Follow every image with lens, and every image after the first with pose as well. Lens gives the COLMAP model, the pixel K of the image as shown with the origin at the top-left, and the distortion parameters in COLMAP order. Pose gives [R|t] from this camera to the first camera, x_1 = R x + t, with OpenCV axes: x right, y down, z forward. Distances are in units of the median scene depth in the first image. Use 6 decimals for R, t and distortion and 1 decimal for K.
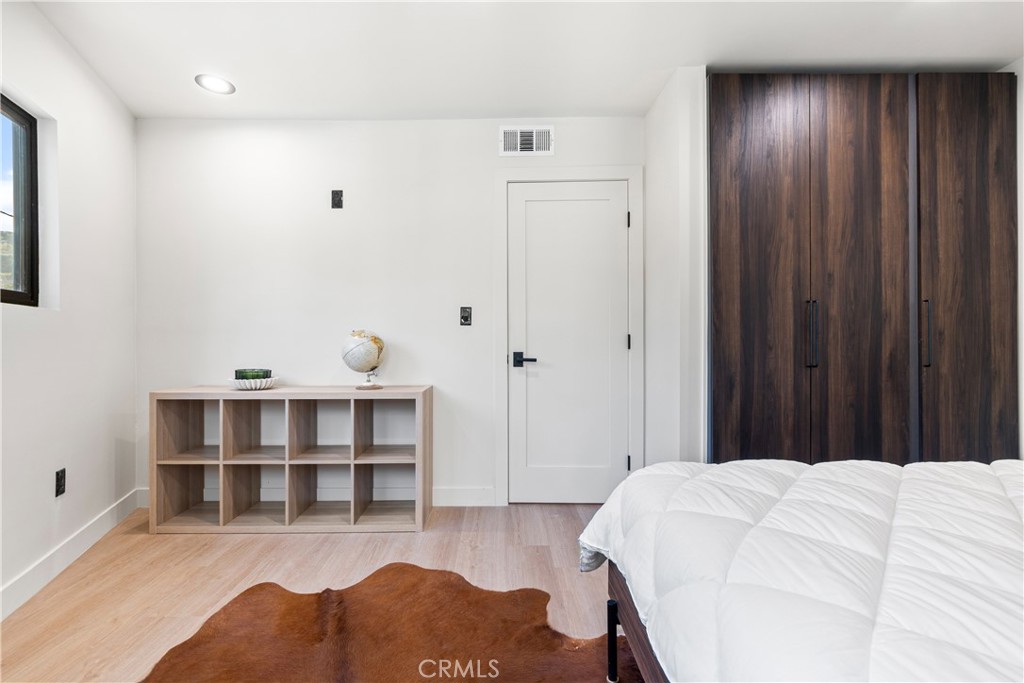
lens RADIAL K [[443.3, 0, 514.3], [0, 443.3, 337.8], [0, 0, 1]] dist [-0.001109, 0.000243]
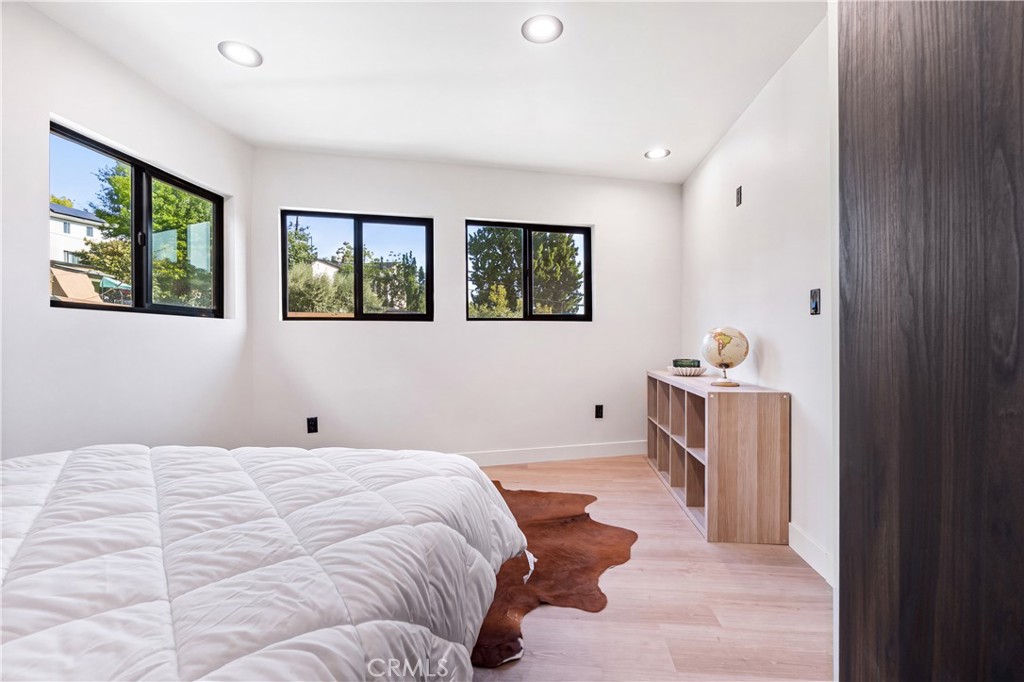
lens RADIAL K [[443.3, 0, 514.3], [0, 443.3, 337.3], [0, 0, 1]] dist [-0.001109, 0.000243]
pose [[-0.114865, 0.001190, -0.993380, 0.736295], [0.026848, 0.999638, -0.001907, -0.002682], [0.993018, -0.026890, -0.114856, 0.682181]]
